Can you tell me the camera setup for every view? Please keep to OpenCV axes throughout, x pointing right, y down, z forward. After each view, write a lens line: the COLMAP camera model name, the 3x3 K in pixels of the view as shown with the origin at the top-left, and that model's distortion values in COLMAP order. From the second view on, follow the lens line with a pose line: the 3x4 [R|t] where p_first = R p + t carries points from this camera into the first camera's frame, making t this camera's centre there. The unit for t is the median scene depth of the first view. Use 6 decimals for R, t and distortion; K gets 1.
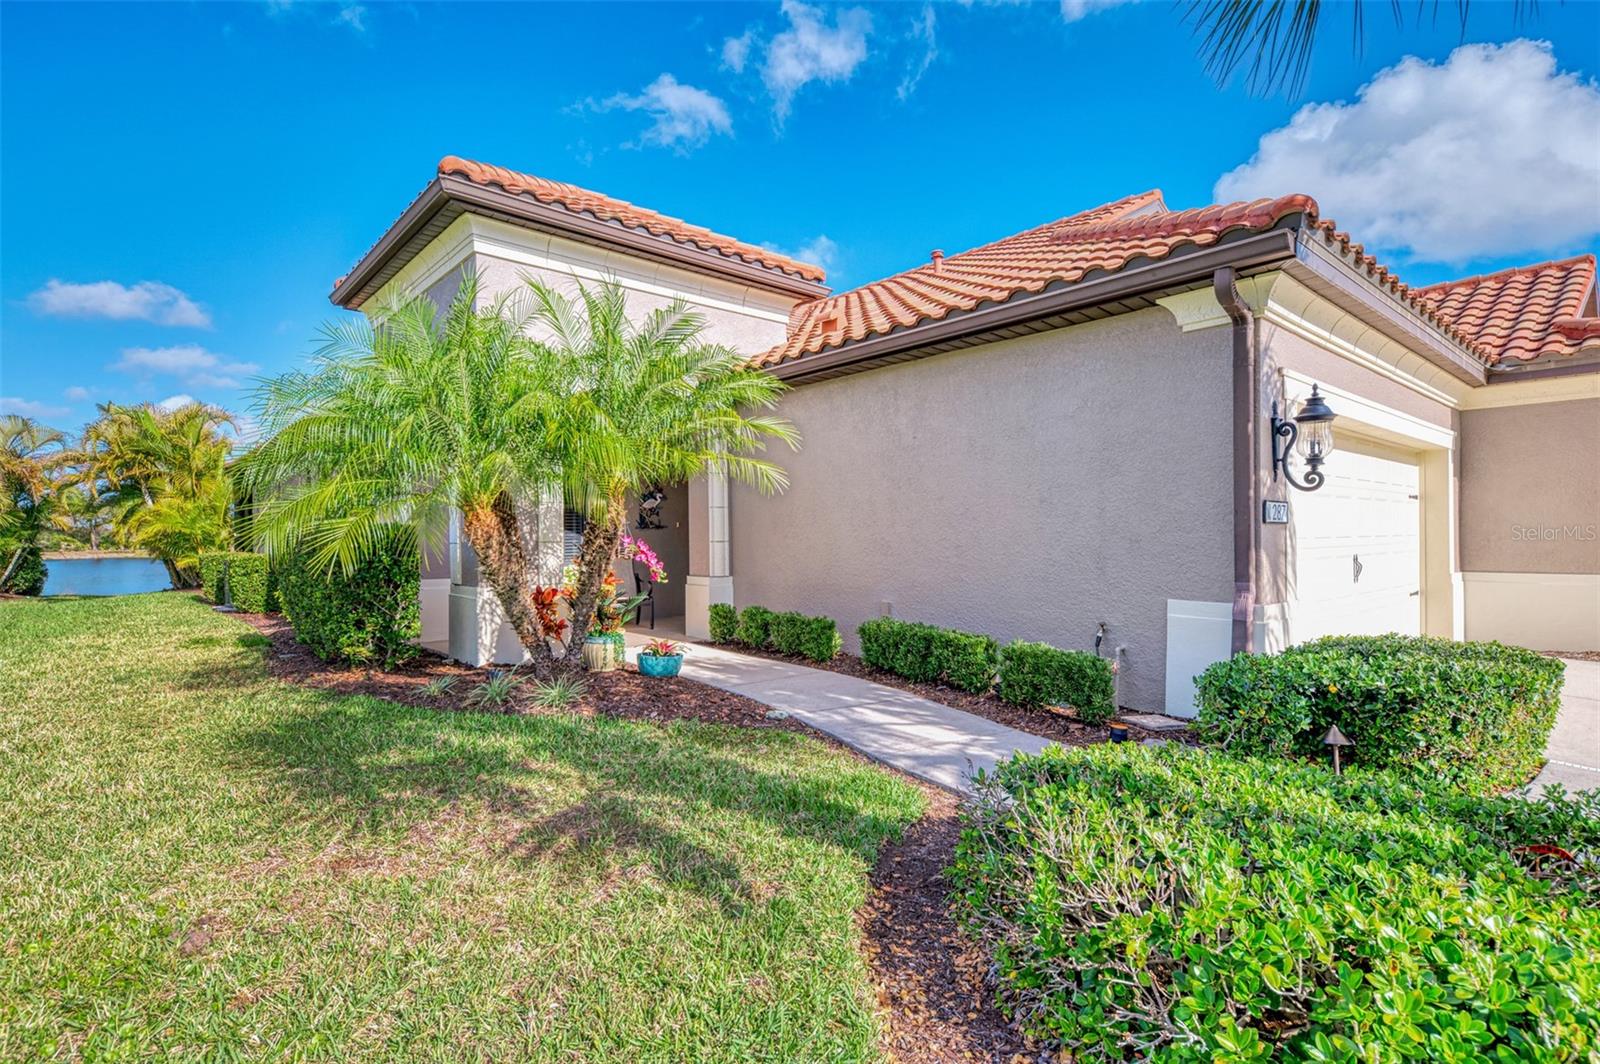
lens RADIAL K [[774.6, 0, 769.5], [0, 774.6, 535.9], [0, 0, 1]] dist [0.002047, 0.000186]
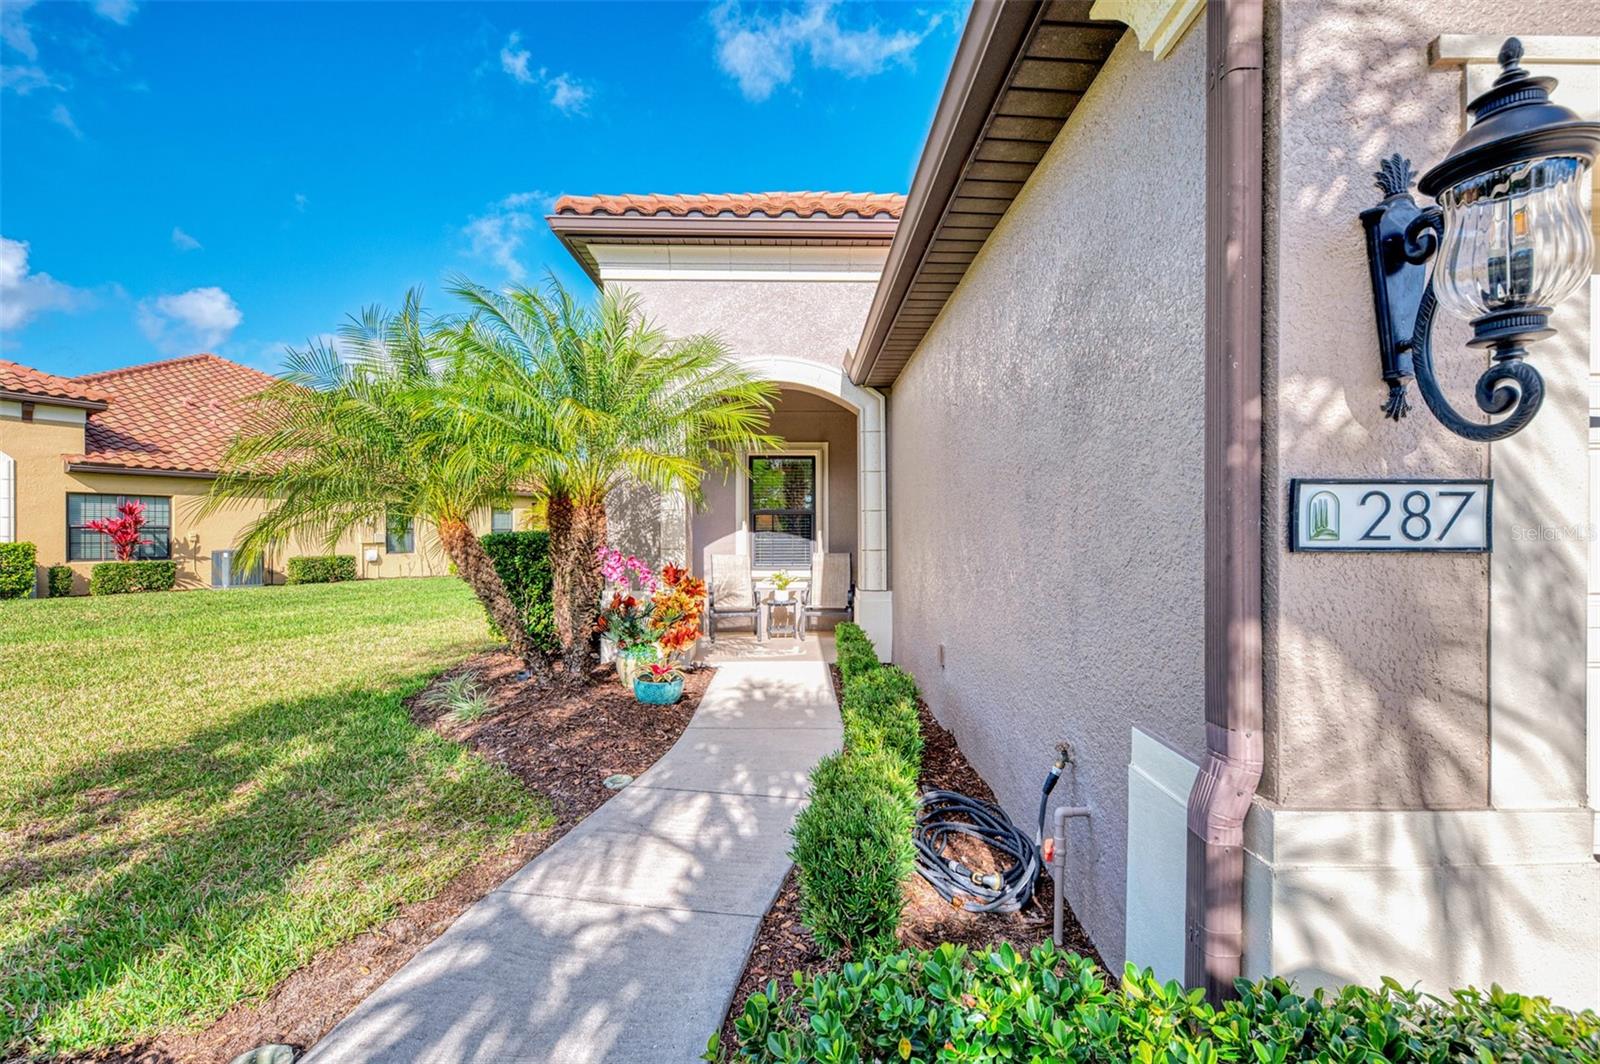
lens RADIAL K [[682.2, 0, 802.5], [0, 682.2, 539.5], [0, 0, 1]] dist [0.002136, -0.004599]
pose [[0.774745, 0.008920, -0.632211, 0.565497], [-0.001609, 0.999925, 0.012135, -0.021439], [0.632272, -0.008384, 0.774702, 0.563853]]
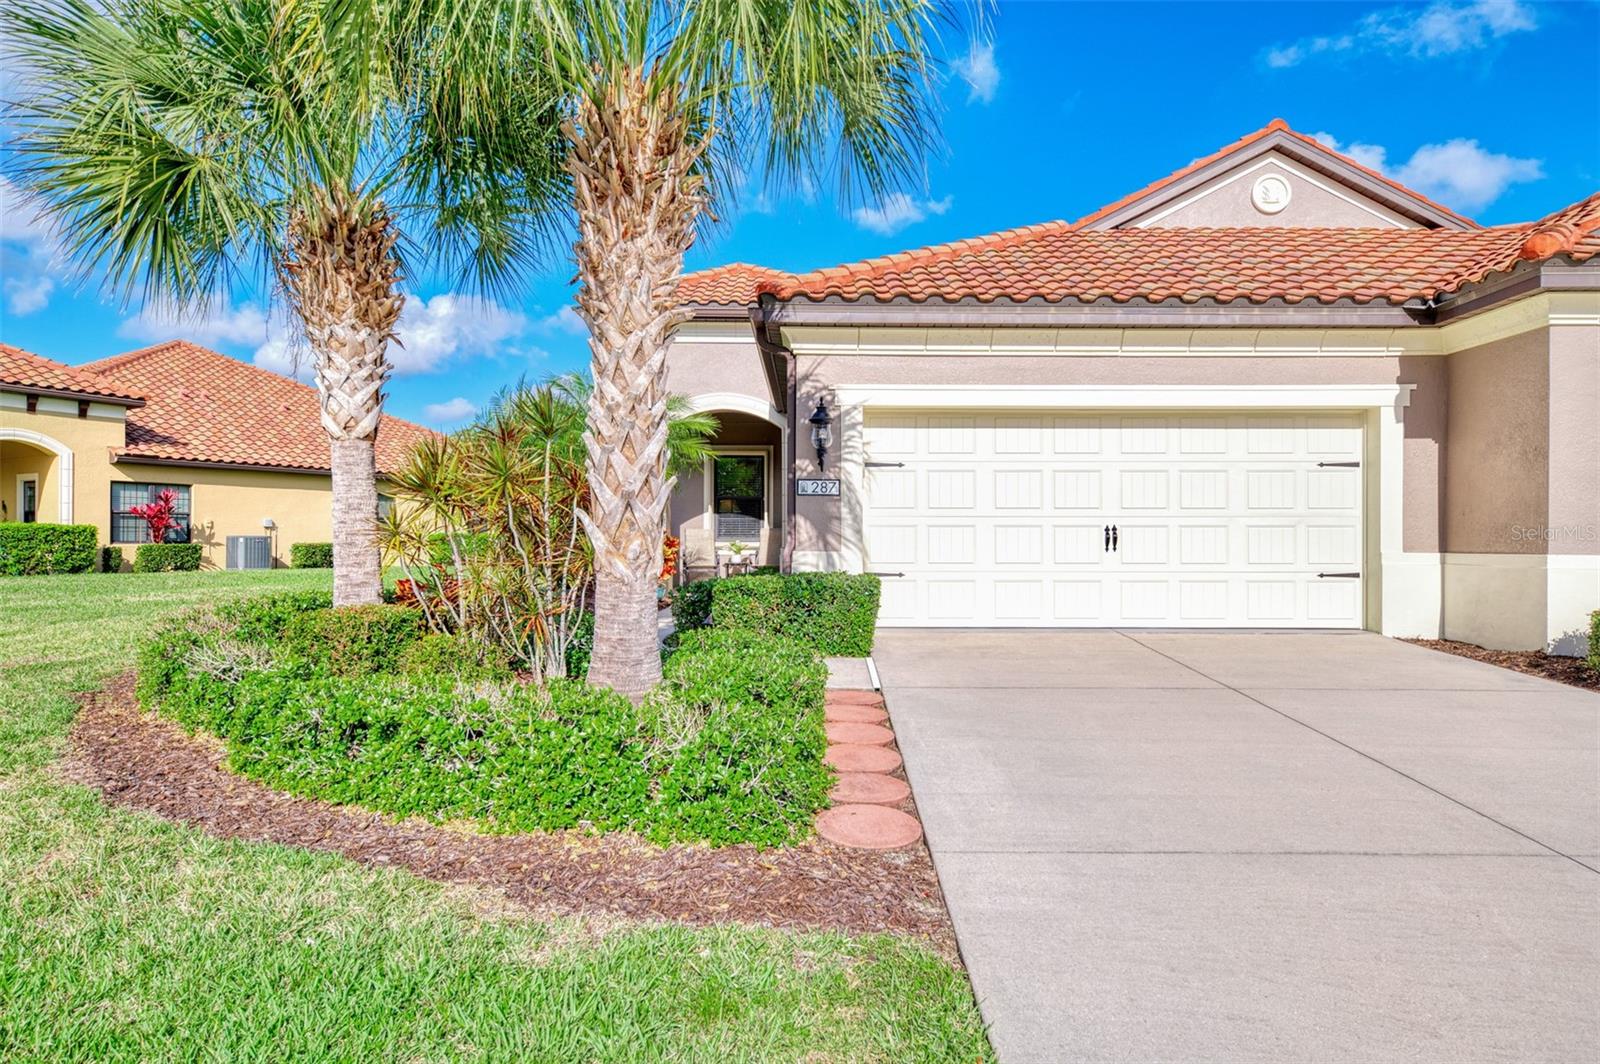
lens RADIAL K [[965.7, 0, 800.0], [0, 965.7, 532.0], [0, 0, 1]] dist [-0.017607, 0.036374]
pose [[0.755189, 0.001083, -0.655506, 1.547791], [-0.006432, 0.999963, -0.005758, 0.048073], [0.655476, 0.008564, 0.755168, -0.297812]]
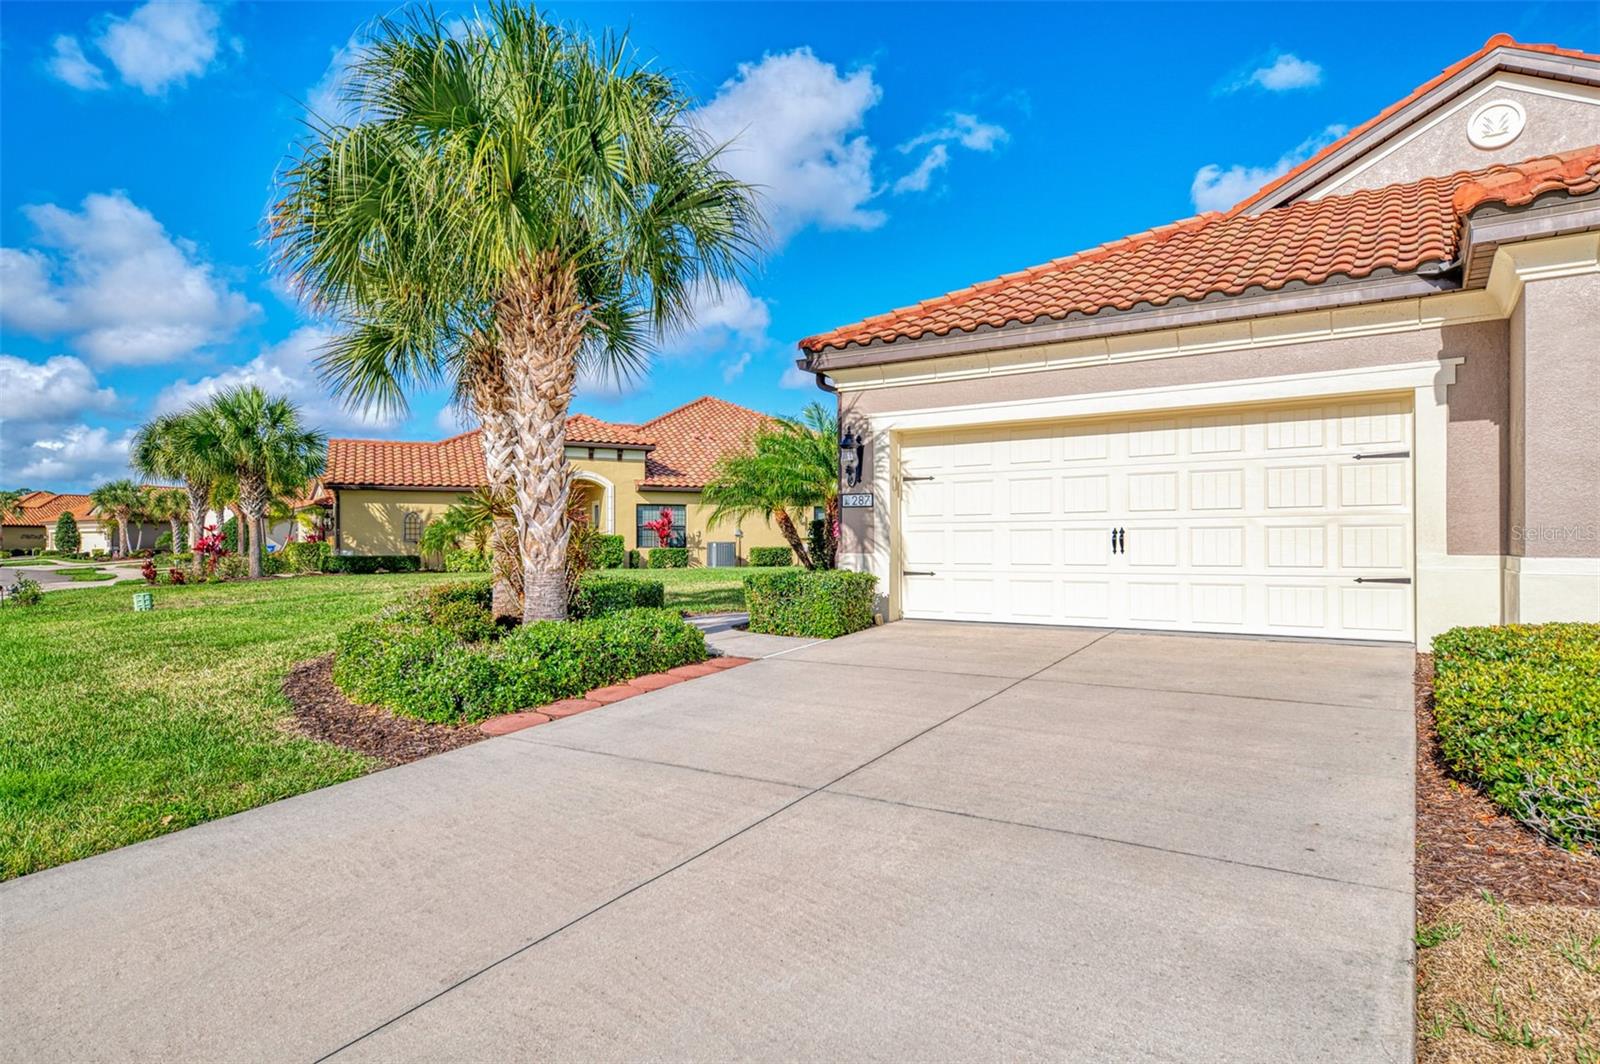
lens RADIAL K [[930.7, 0, 799.5], [0, 930.7, 543.3], [0, 0, 1]] dist [0.002931, 0.001969]
pose [[0.262634, 0.003598, -0.964889, 2.263266], [0.001943, 0.999989, 0.004257, 0.042790], [0.964893, -0.002993, 0.262625, 0.296771]]
